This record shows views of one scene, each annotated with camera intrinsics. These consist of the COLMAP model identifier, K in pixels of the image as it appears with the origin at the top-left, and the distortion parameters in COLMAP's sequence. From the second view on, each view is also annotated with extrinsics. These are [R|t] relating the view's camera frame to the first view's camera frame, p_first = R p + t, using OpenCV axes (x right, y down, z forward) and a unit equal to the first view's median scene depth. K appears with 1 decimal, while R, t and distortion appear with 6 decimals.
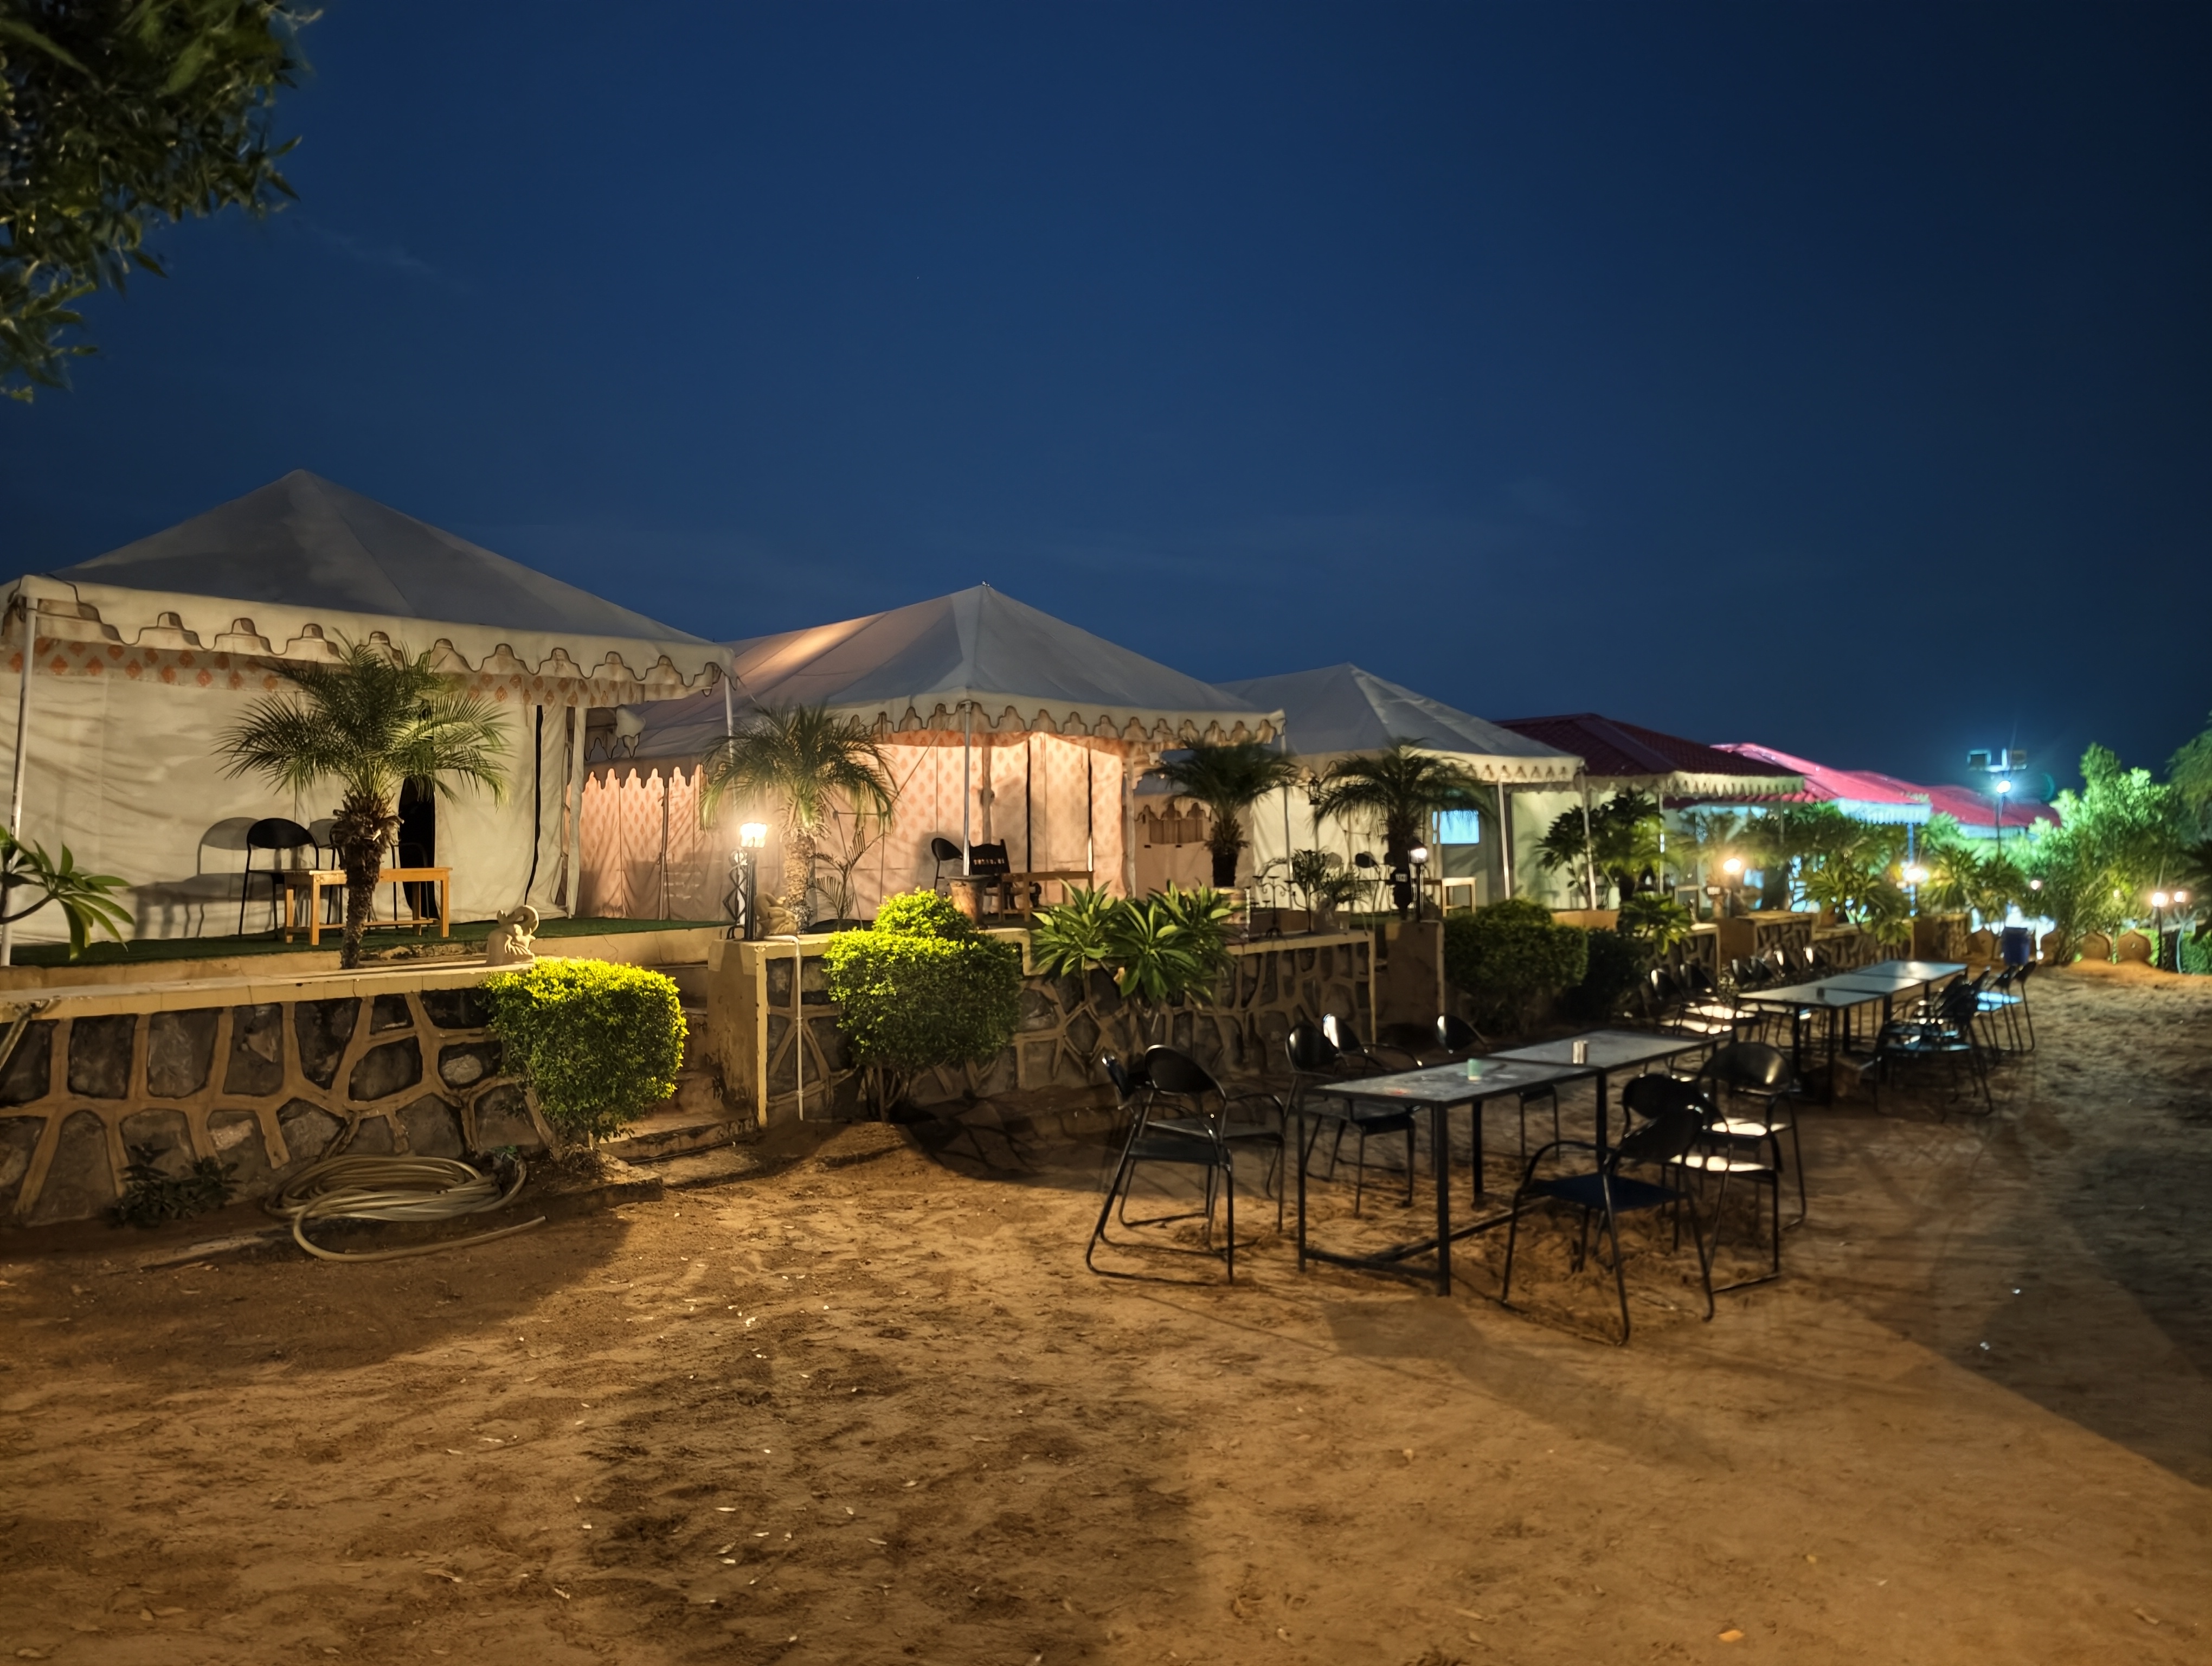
lens RADIAL K [[1522.3, 0, 1106.0], [0, 1522.3, 833.0], [0, 0, 1]] dist [0.037006, -0.047887]
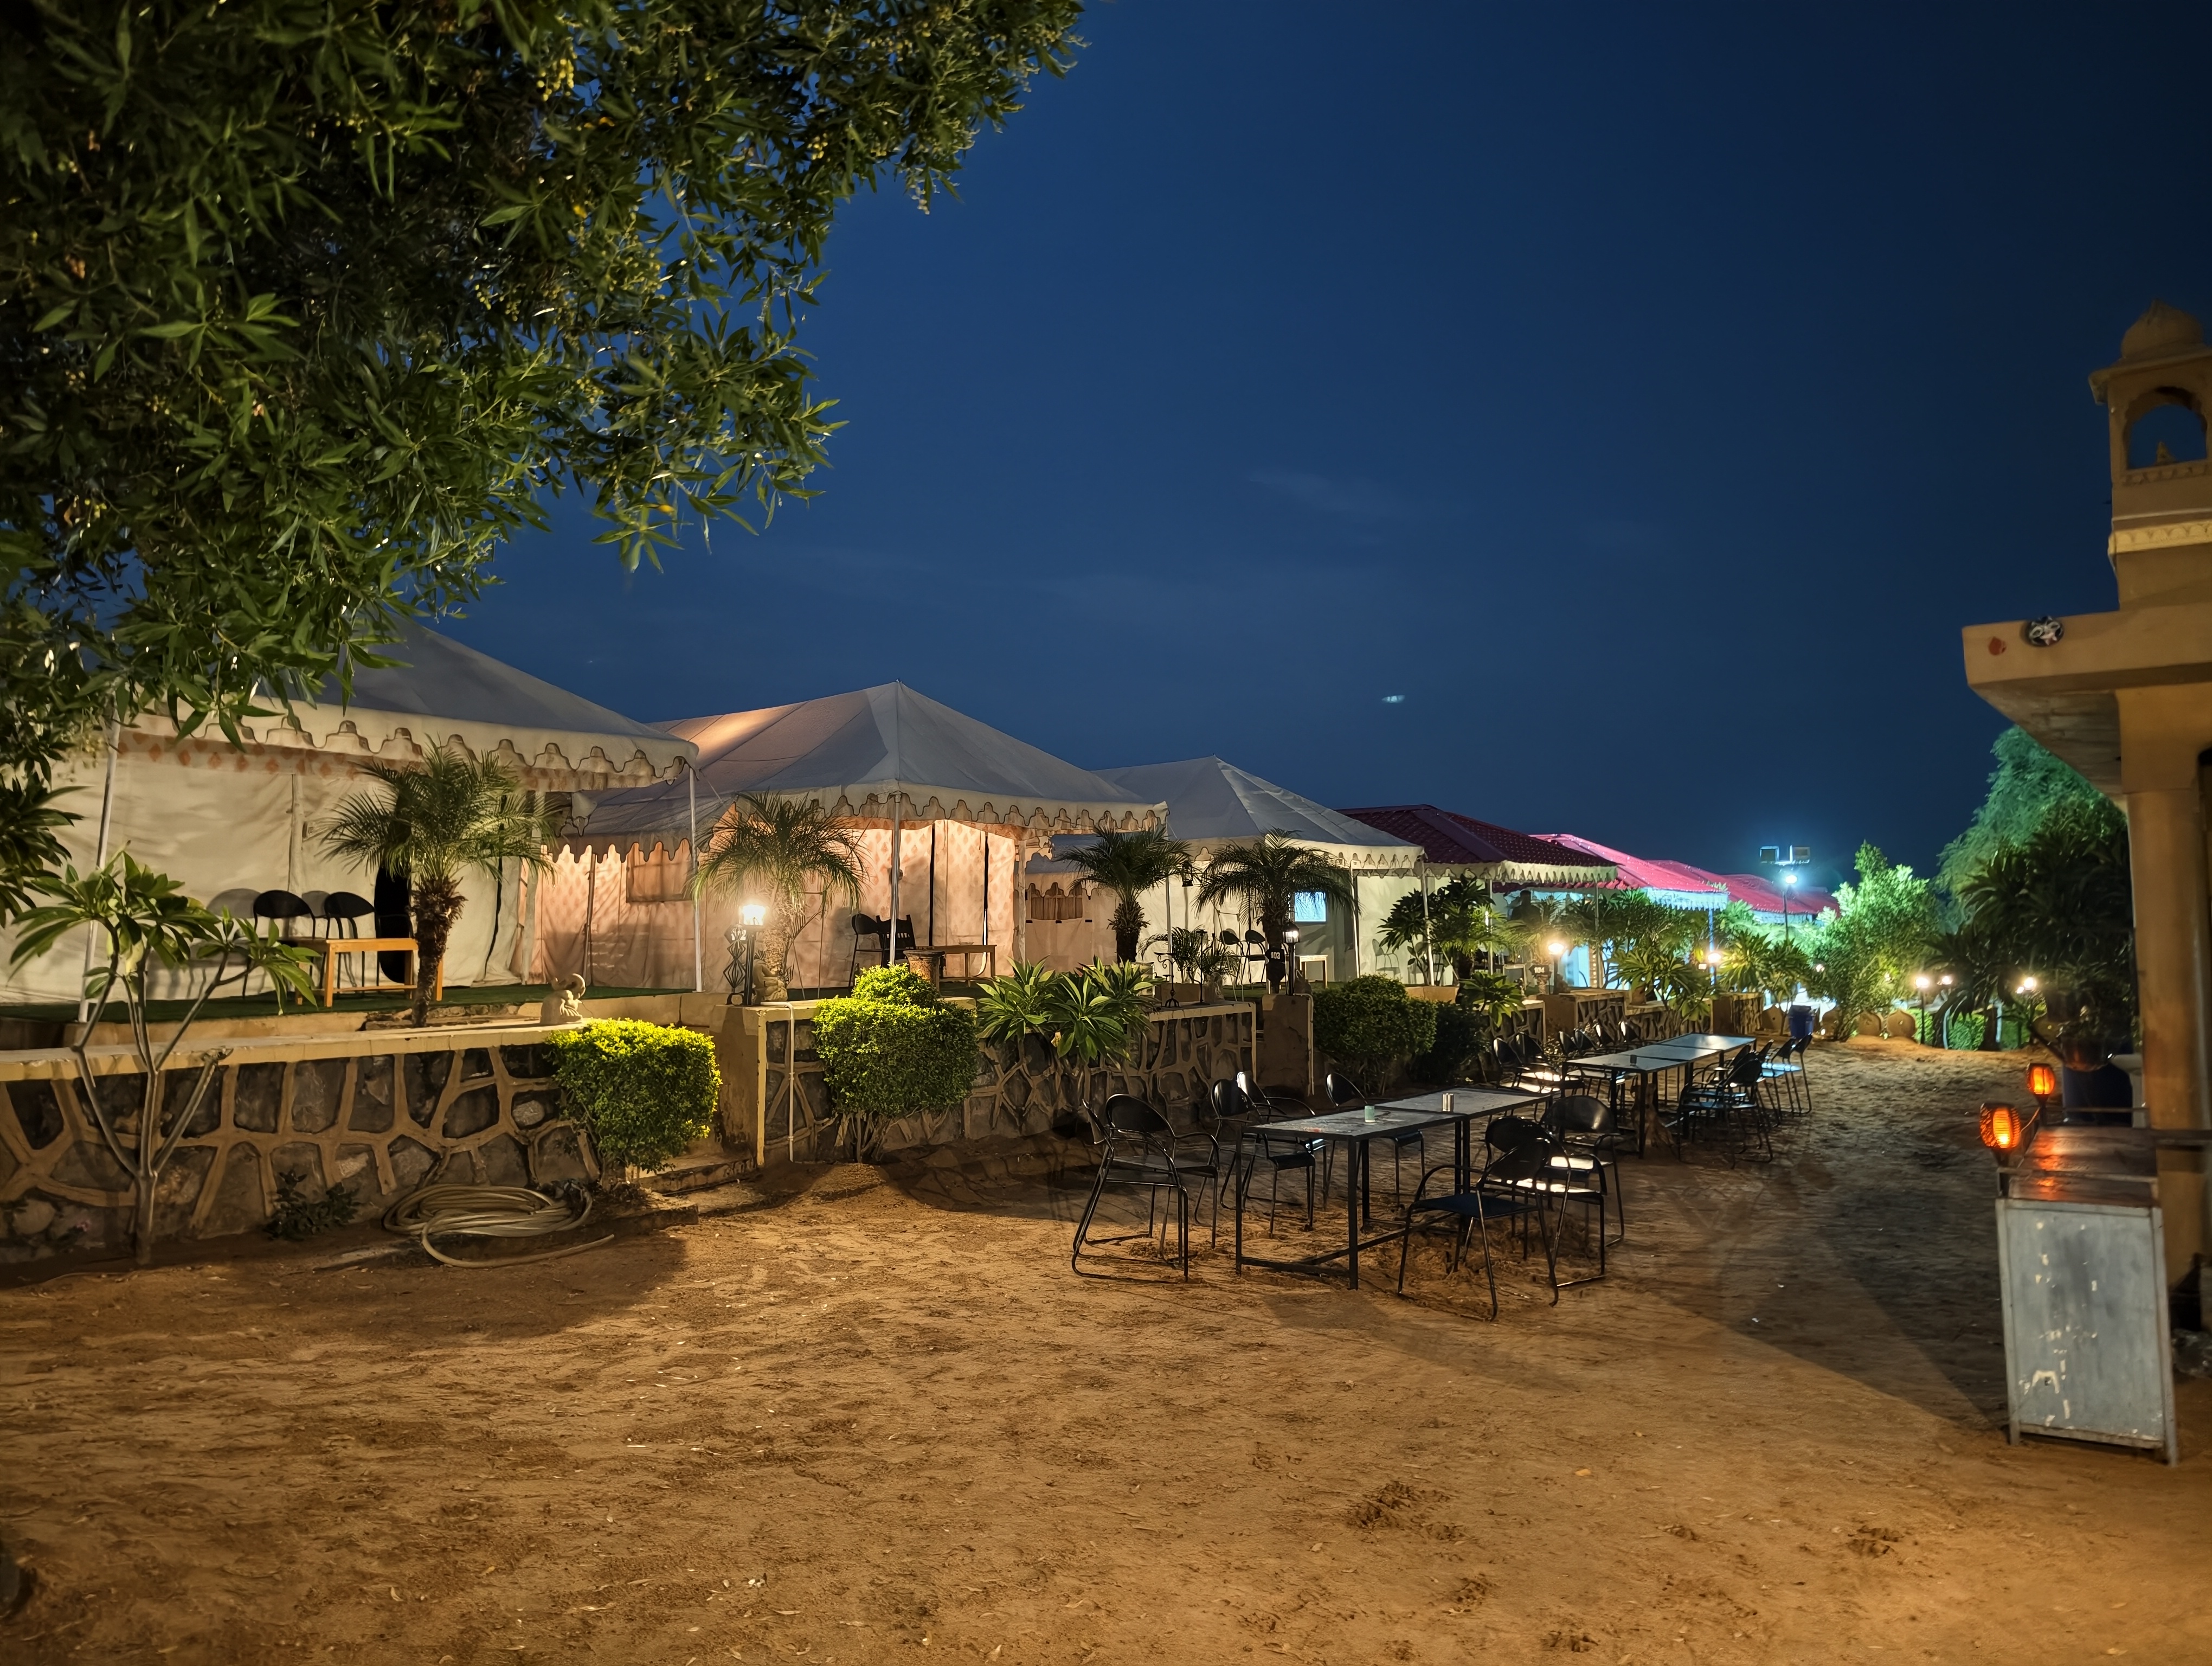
lens RADIAL K [[1540.5, 0, 1072.4], [0, 1540.5, 822.5], [0, 0, 1]] dist [0.056454, -0.103013]
pose [[0.995691, 0.020049, 0.090535, -0.097930], [-0.015341, 0.998508, -0.052408, -0.011190], [-0.091450, 0.050793, 0.994513, -0.203501]]
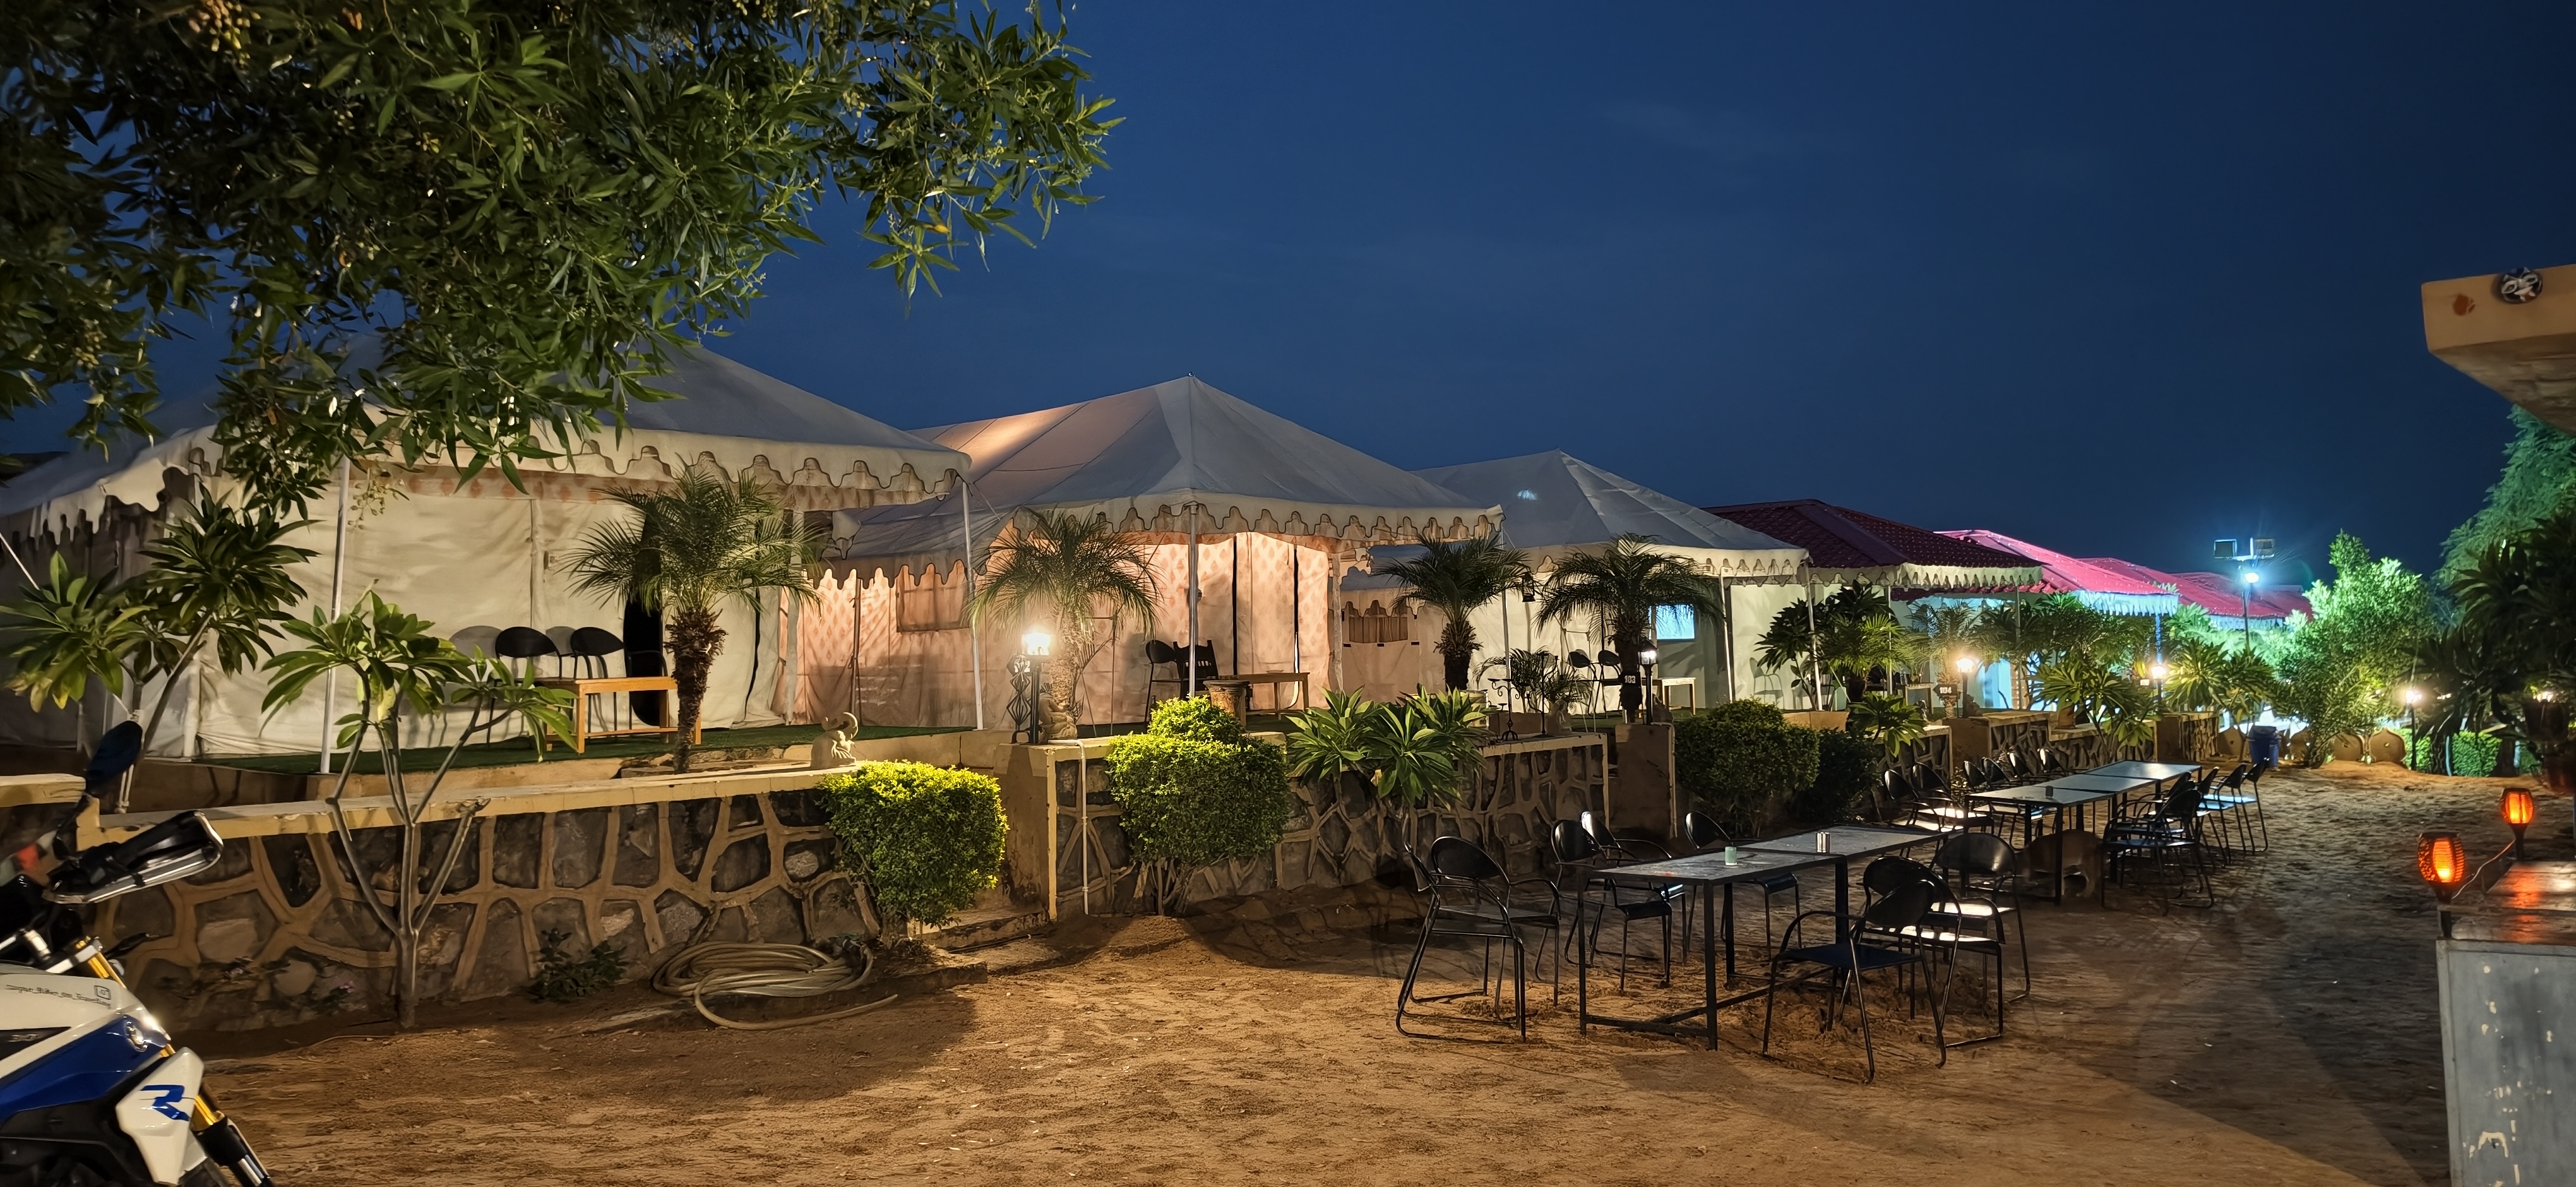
lens RADIAL K [[1793.4, 0, 1288.0], [0, 1793.4, 593.5], [0, 0, 1]] dist [0.065485, -0.106843]
pose [[0.999600, -0.003731, 0.028037, -0.094311], [0.004182, 0.999863, -0.016021, -0.013252], [-0.027973, 0.016131, 0.999479, -0.246395]]
